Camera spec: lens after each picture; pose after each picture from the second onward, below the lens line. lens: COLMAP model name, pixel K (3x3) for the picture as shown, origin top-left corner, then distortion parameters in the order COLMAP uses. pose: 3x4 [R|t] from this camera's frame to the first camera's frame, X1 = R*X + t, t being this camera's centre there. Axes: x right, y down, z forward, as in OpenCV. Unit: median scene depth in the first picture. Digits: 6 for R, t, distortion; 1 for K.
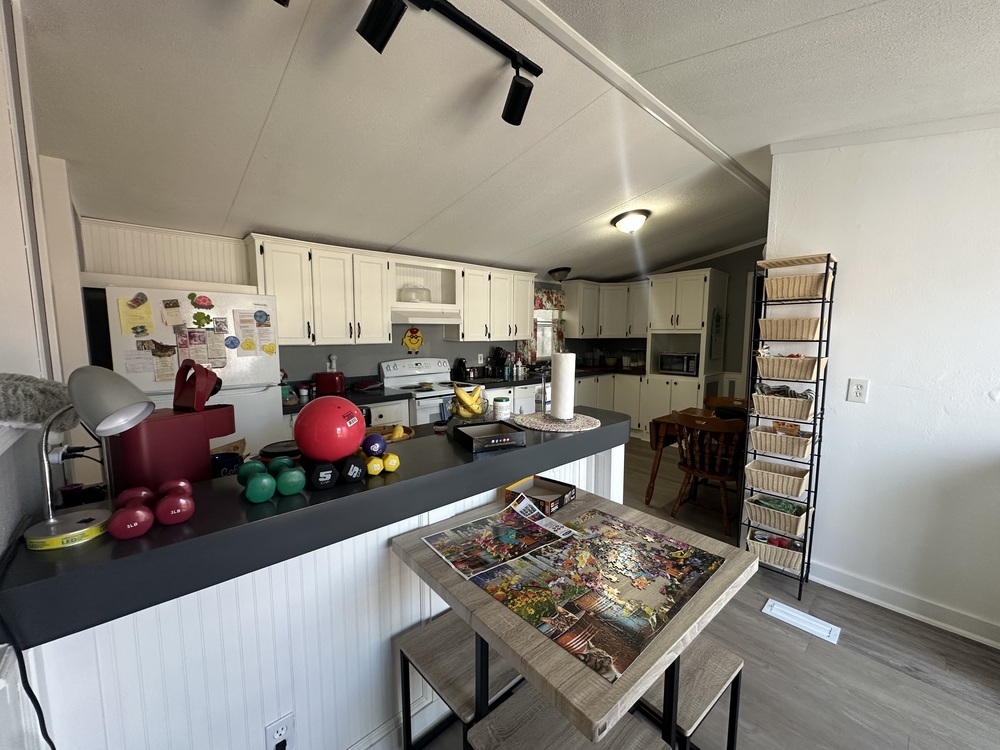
lens RADIAL K [[399.1, 0, 499.6], [0, 399.1, 373.8], [0, 0, 1]] dist [-0.000408, -0.000039]
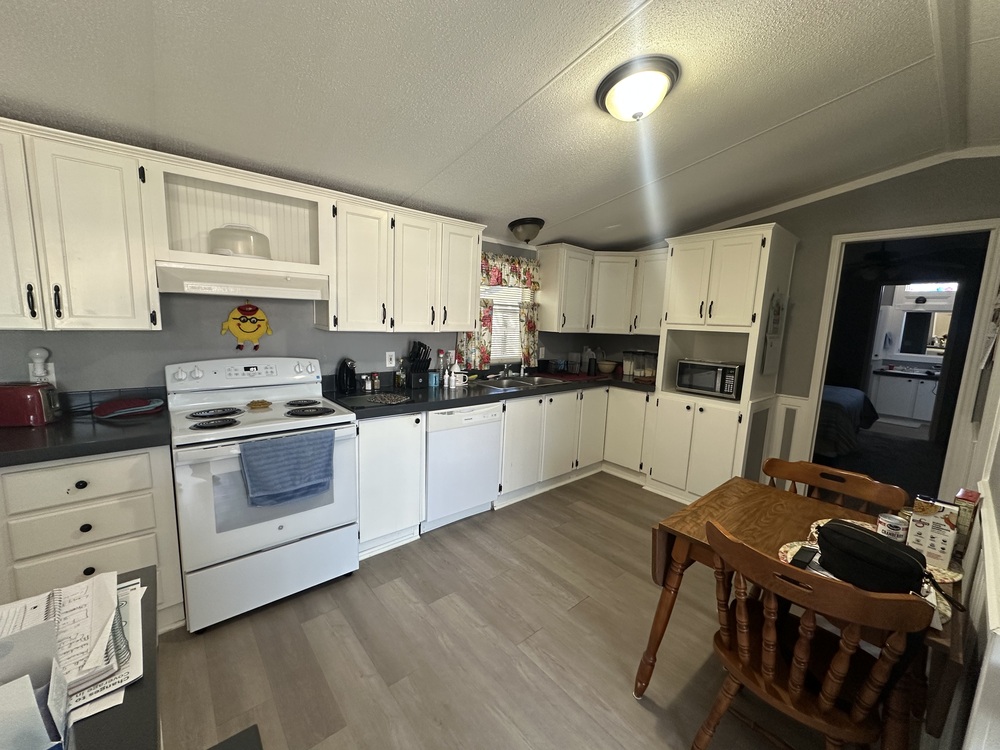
lens RADIAL K [[399.1, 0, 498.4], [0, 399.1, 373.5], [0, 0, 1]] dist [-0.000408, -0.000039]
pose [[0.998653, 0.042151, -0.030265, 0.193083], [-0.041206, 0.998664, 0.031185, -0.056783], [0.031539, -0.029895, 0.999055, 0.511081]]
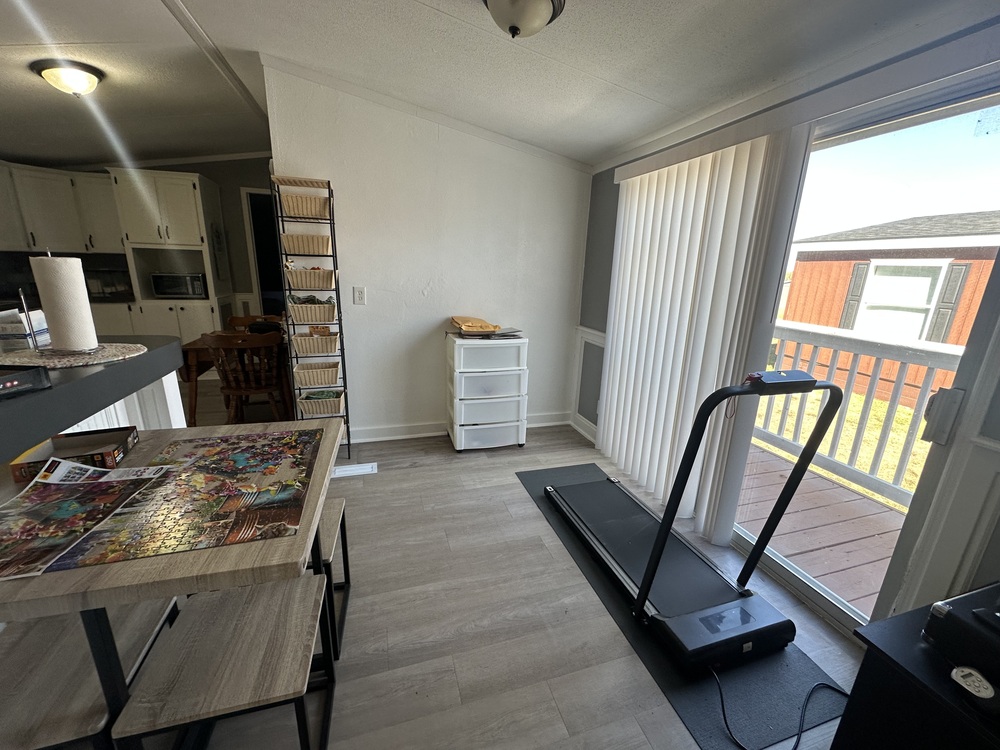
lens RADIAL K [[399.1, 0, 500.6], [0, 399.1, 373.1], [0, 0, 1]] dist [-0.000408, -0.000039]
pose [[0.424933, -0.223602, 0.877174, -0.083413], [0.062862, 0.973962, 0.217822, 0.021240], [-0.903040, -0.037419, 0.427925, -0.005950]]
